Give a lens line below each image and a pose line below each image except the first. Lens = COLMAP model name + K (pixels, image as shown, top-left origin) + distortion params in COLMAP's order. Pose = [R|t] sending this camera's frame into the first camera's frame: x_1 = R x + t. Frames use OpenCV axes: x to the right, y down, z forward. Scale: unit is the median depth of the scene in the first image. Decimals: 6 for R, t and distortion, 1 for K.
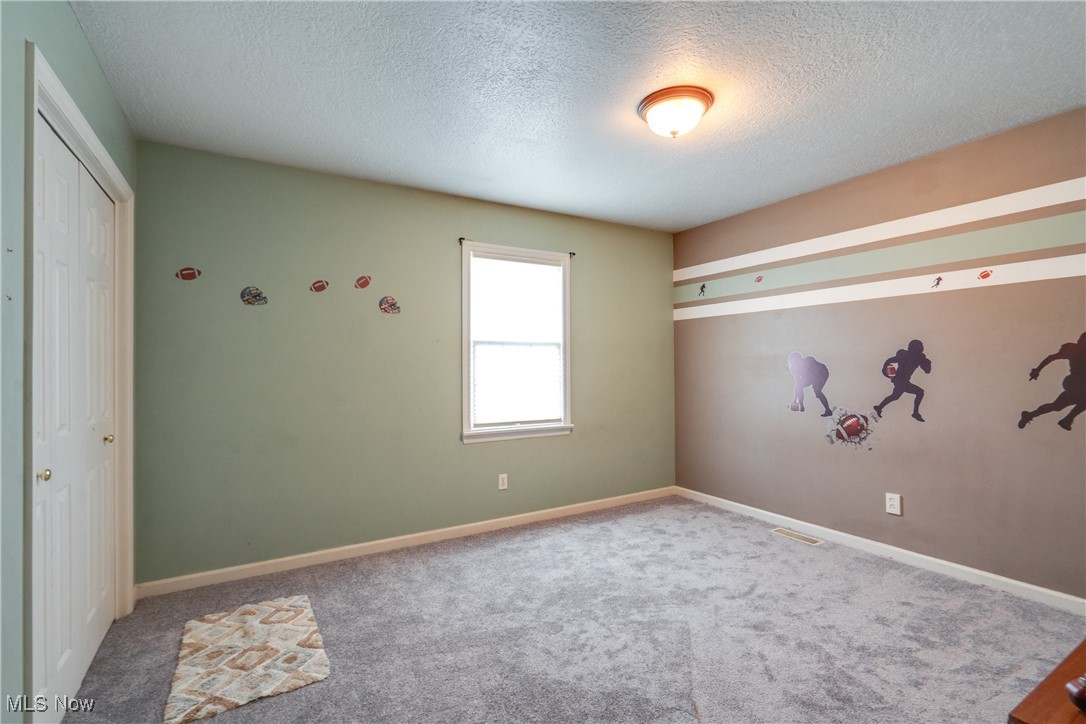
lens RADIAL K [[506.0, 0, 542.4], [0, 506.0, 363.3], [0, 0, 1]] dist [-0.005366, 0.002902]
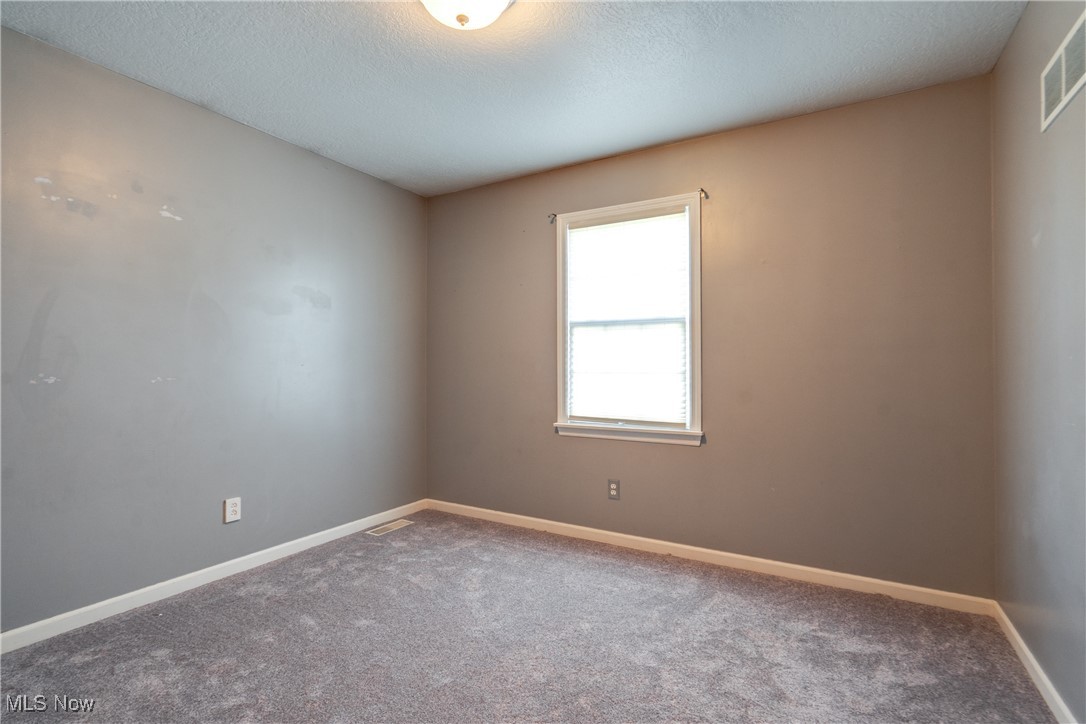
lens RADIAL K [[506.0, 0, 545.1], [0, 506.0, 362.8], [0, 0, 1]] dist [-0.005366, 0.002902]
pose [[0.499023, 0.003253, -0.866583, 0.619507], [0.007543, 0.999939, 0.008097, 0.018276], [0.866556, -0.010577, 0.498968, 0.508948]]
